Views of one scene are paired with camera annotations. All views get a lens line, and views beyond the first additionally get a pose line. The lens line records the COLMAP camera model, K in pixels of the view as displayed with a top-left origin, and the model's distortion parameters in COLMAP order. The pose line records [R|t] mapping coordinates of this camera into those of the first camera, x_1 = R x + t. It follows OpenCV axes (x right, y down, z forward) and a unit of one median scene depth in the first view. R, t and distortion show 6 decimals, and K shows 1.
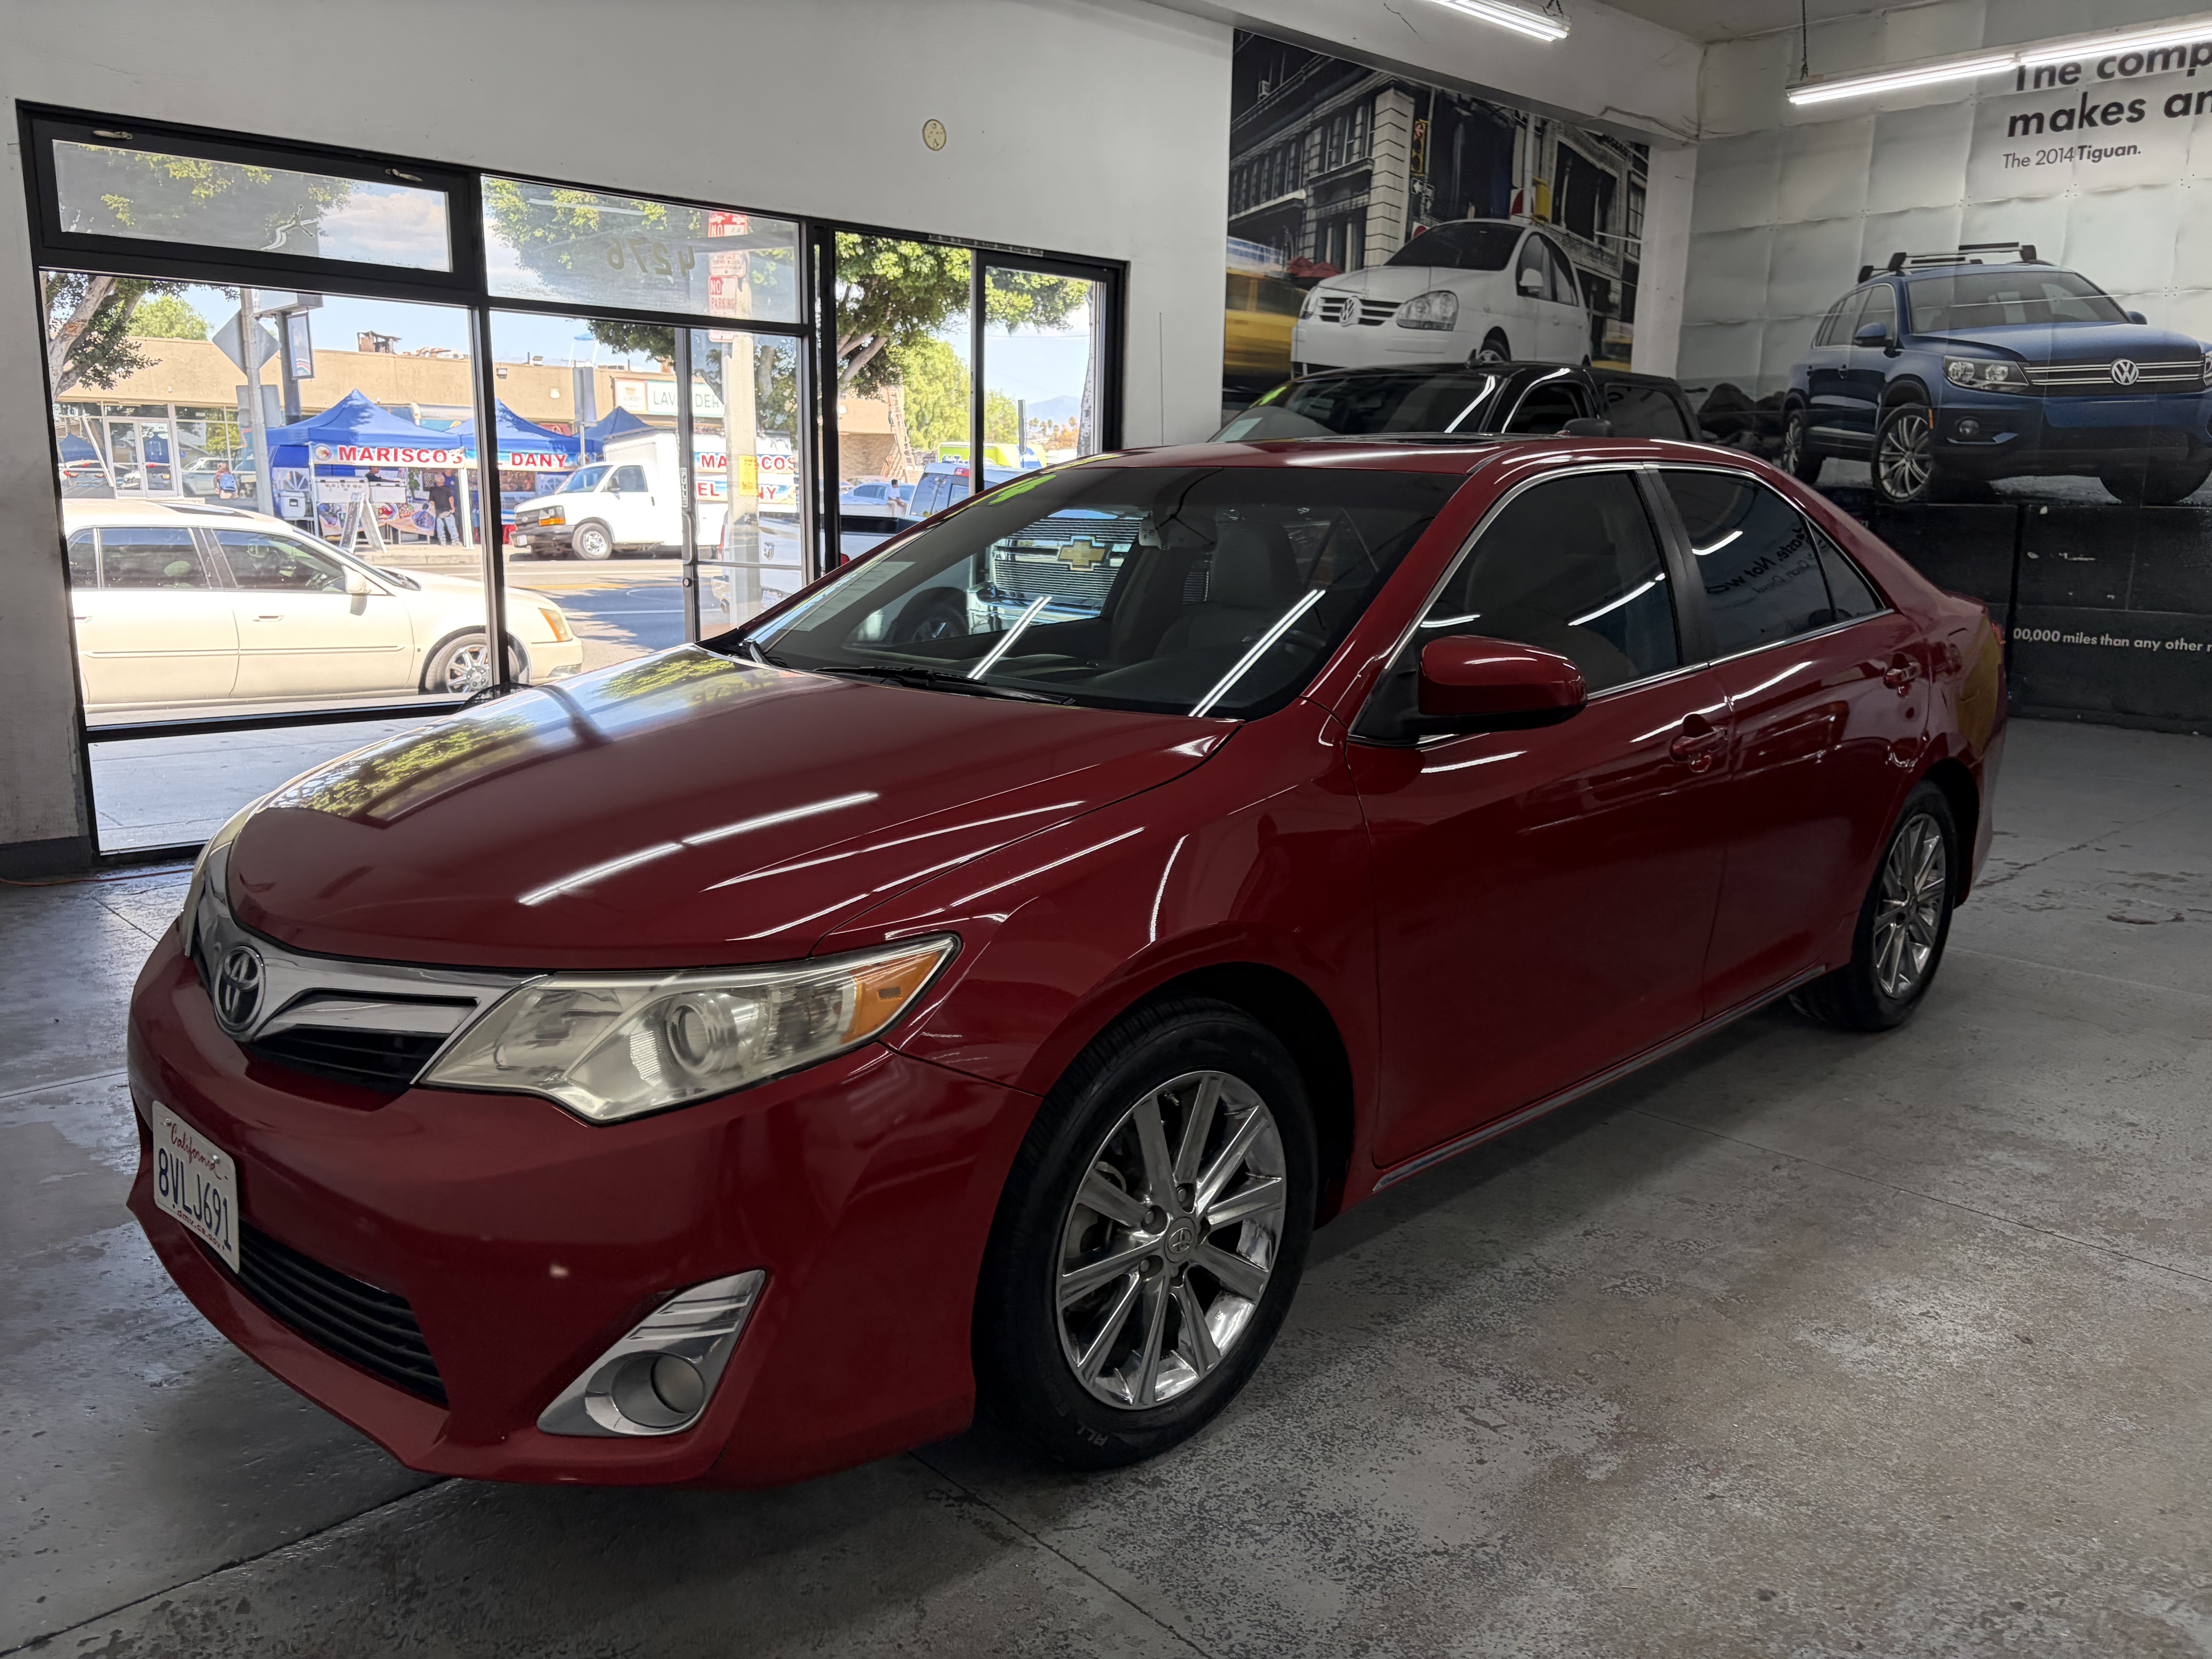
lens RADIAL K [[1682.7, 0, 1113.0], [0, 1682.7, 833.0], [0, 0, 1]] dist [0.043334, -0.042278]
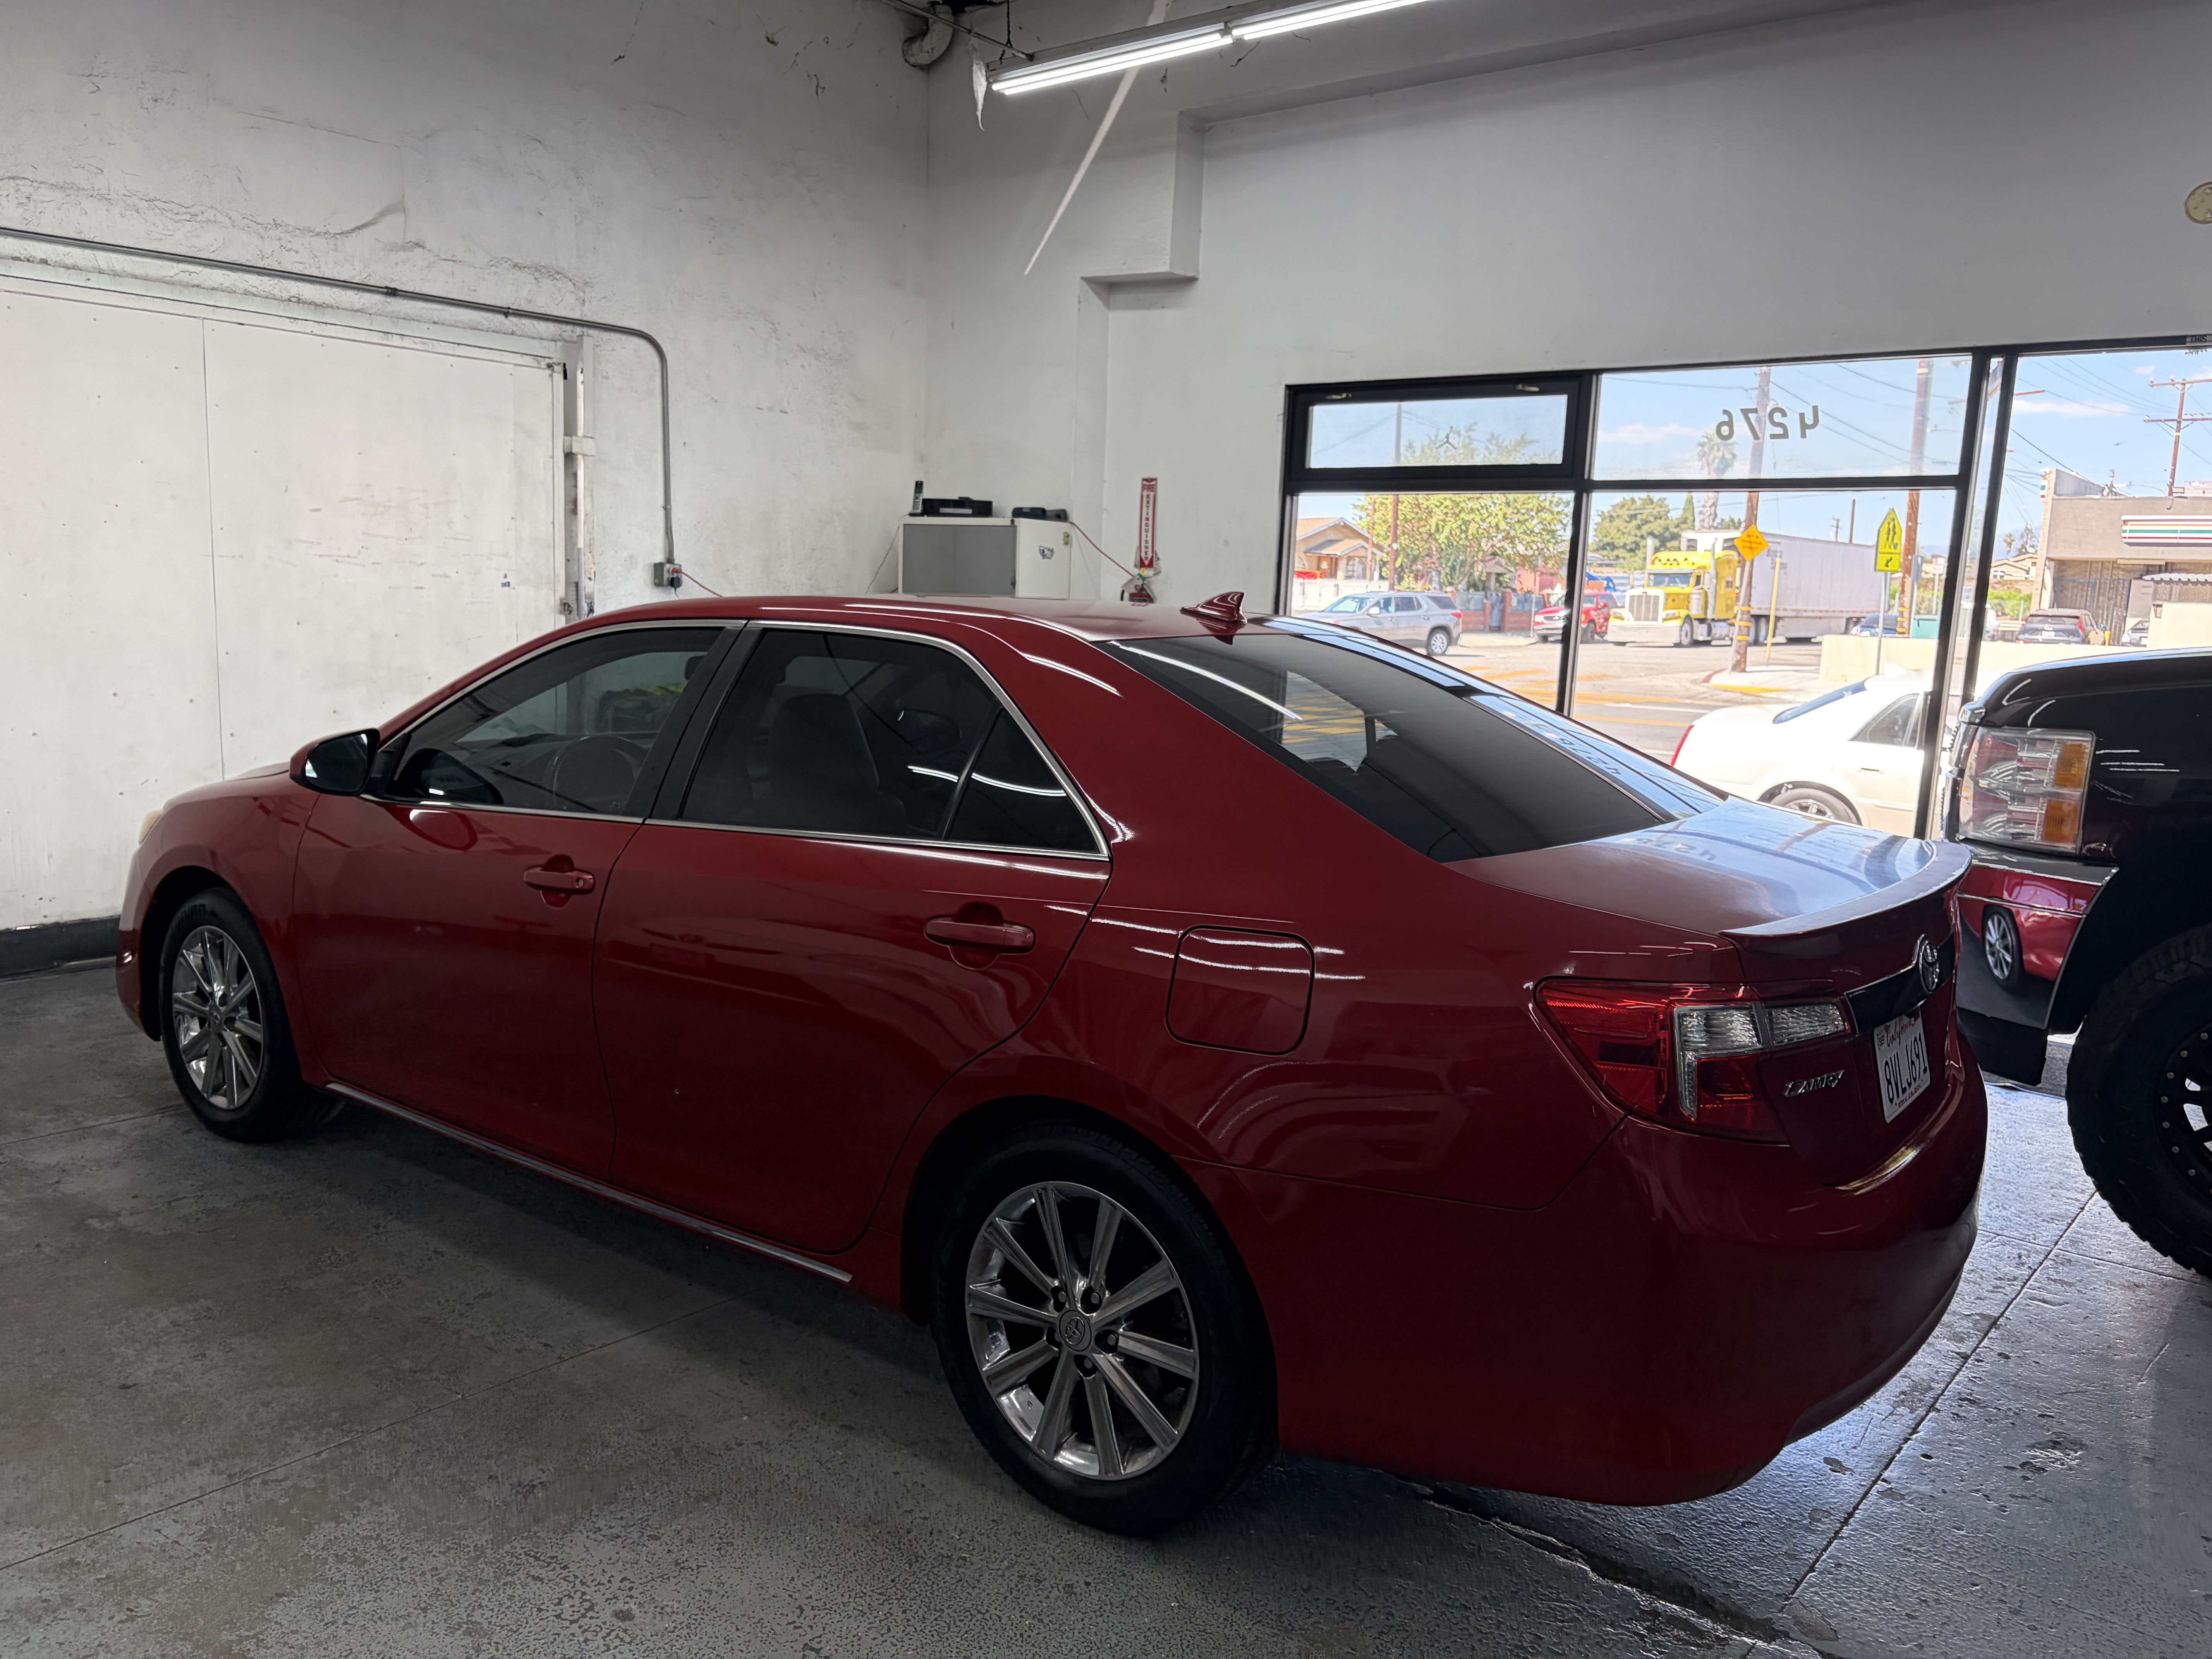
lens RADIAL K [[1682.7, 0, 1137.4], [0, 1682.7, 859.0], [0, 0, 1]] dist [0.043334, -0.042278]
pose [[0.129626, 0.149044, -0.980297, 1.031474], [-0.235060, 0.965077, 0.115647, -0.198414], [0.963299, 0.215437, 0.160133, 0.859196]]
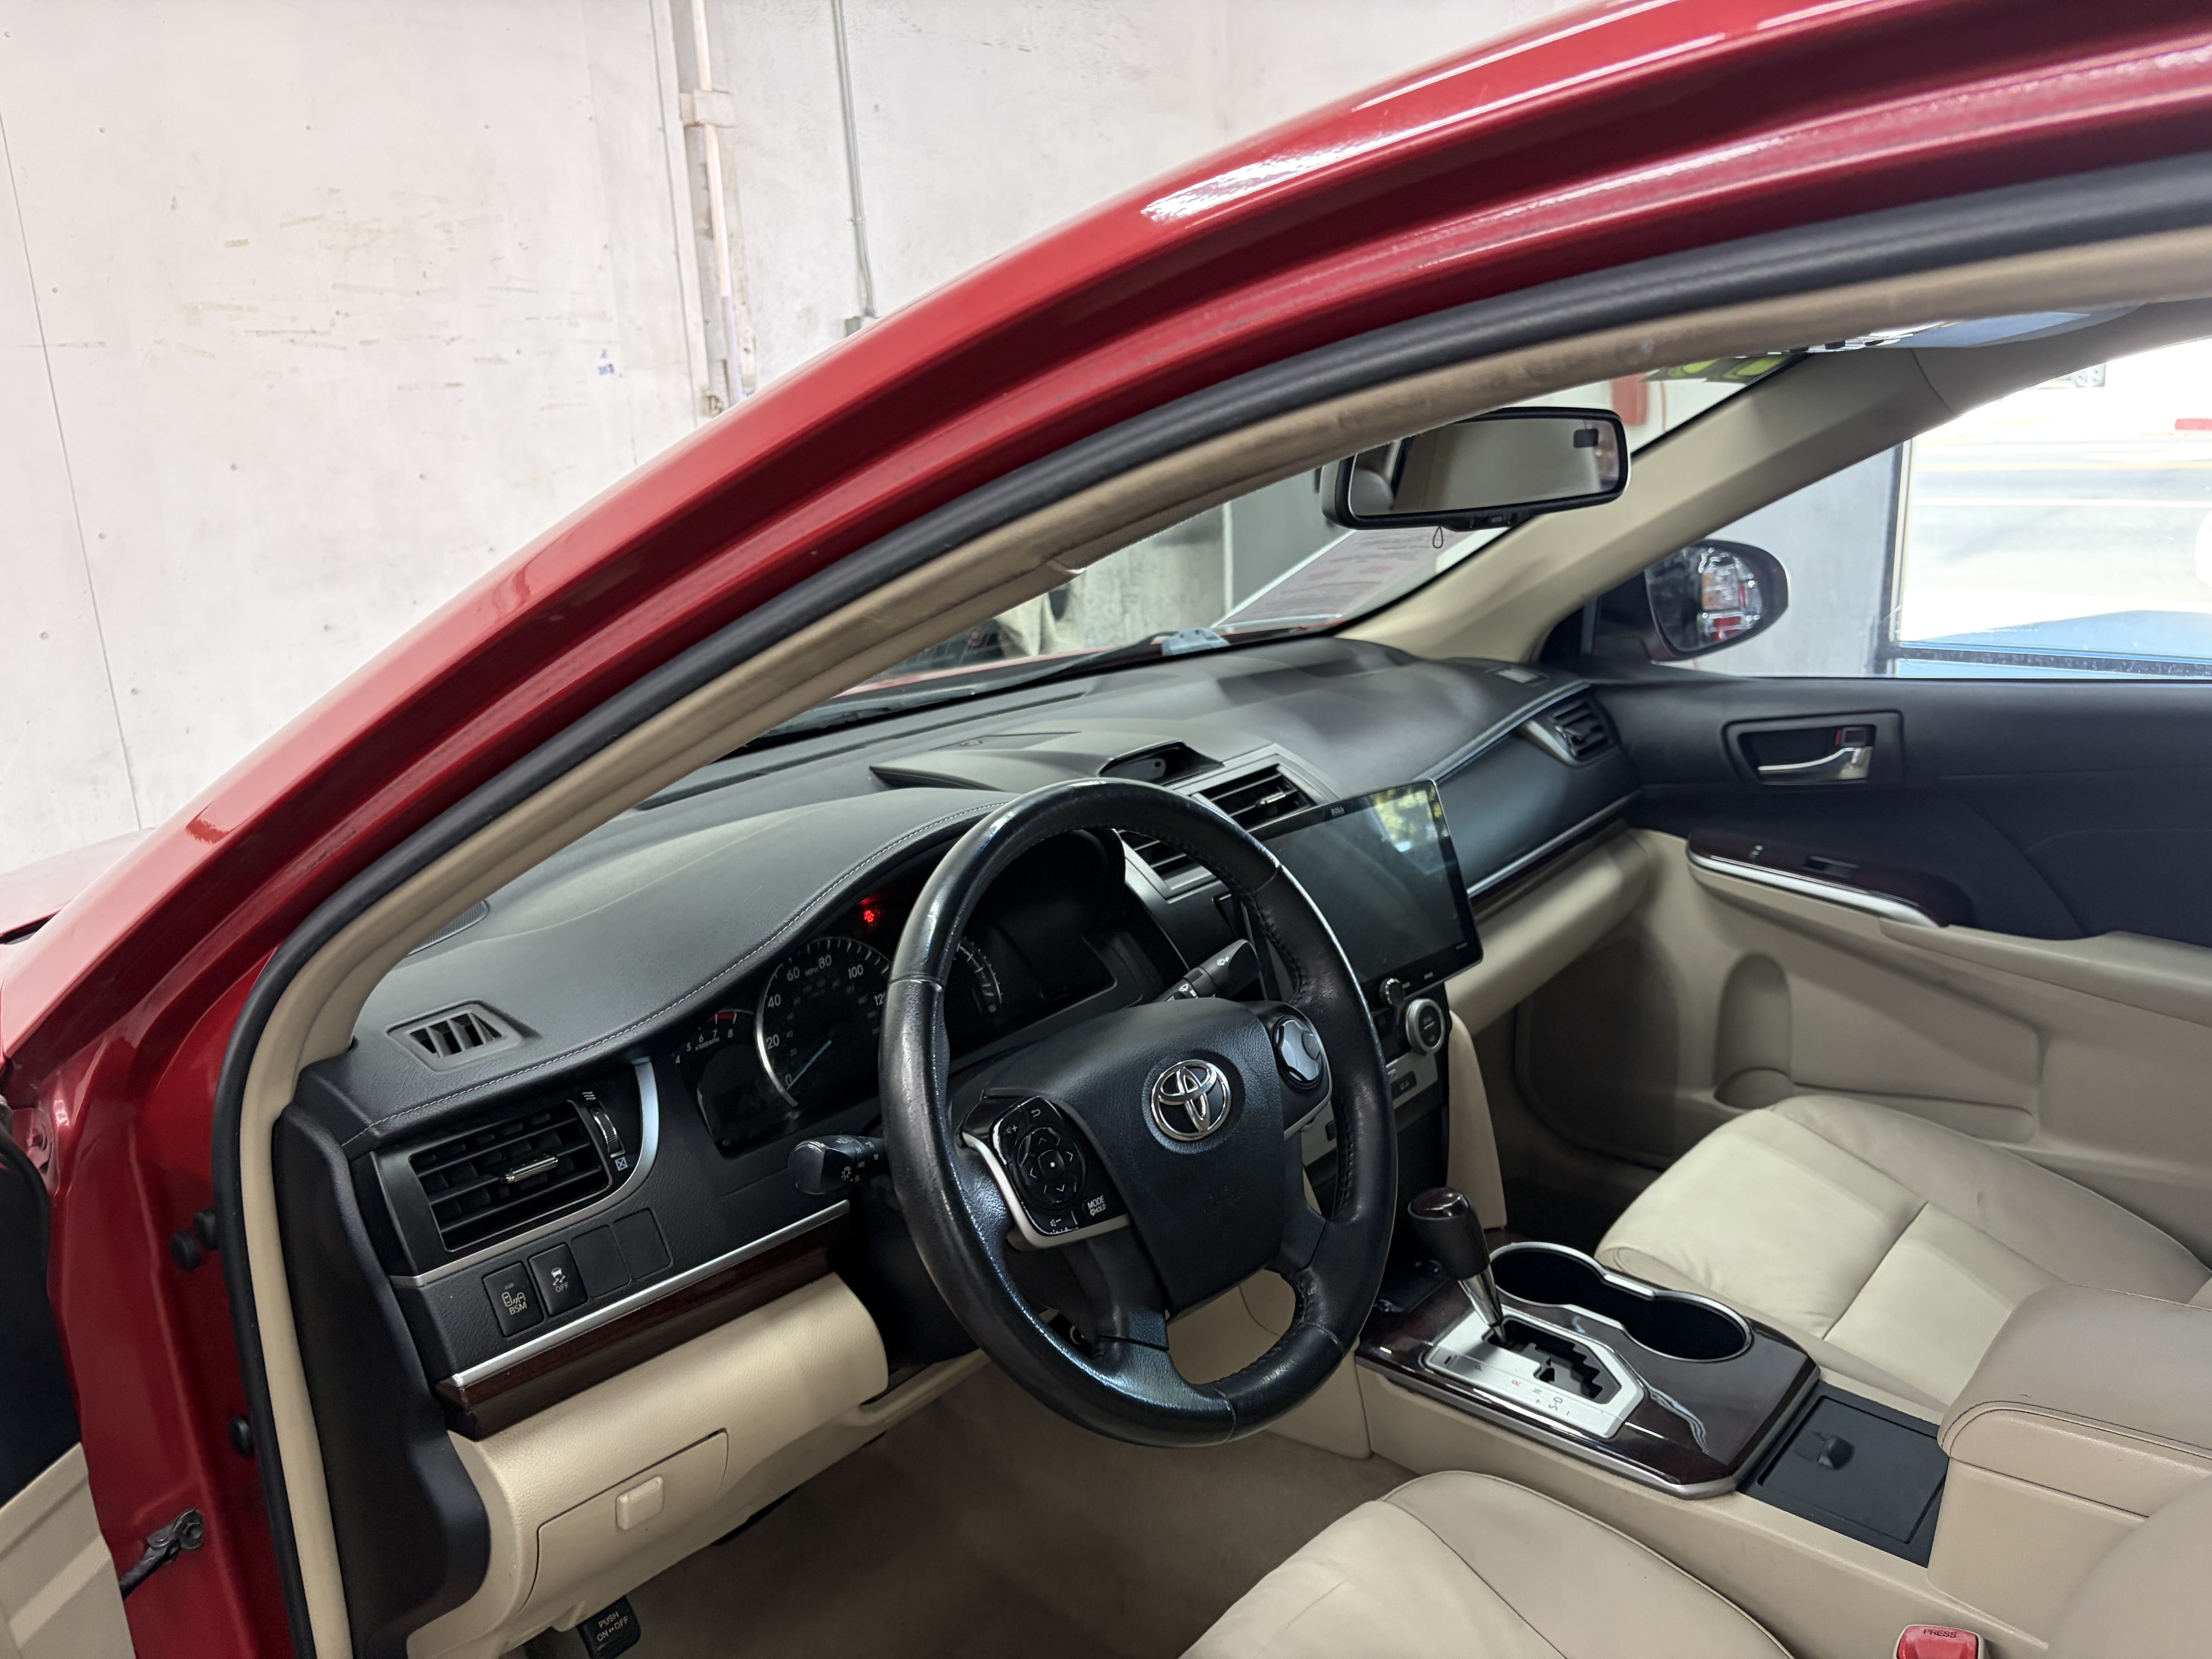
lens RADIAL K [[1682.7, 0, 1122.5], [0, 1682.7, 845.4], [0, 0, 1]] dist [0.043334, -0.042278]
pose [[0.060119, 0.242113, -0.968384, 0.300500], [-0.149539, 0.961375, 0.231077, -0.129747], [0.986926, 0.130919, 0.094003, 0.704670]]
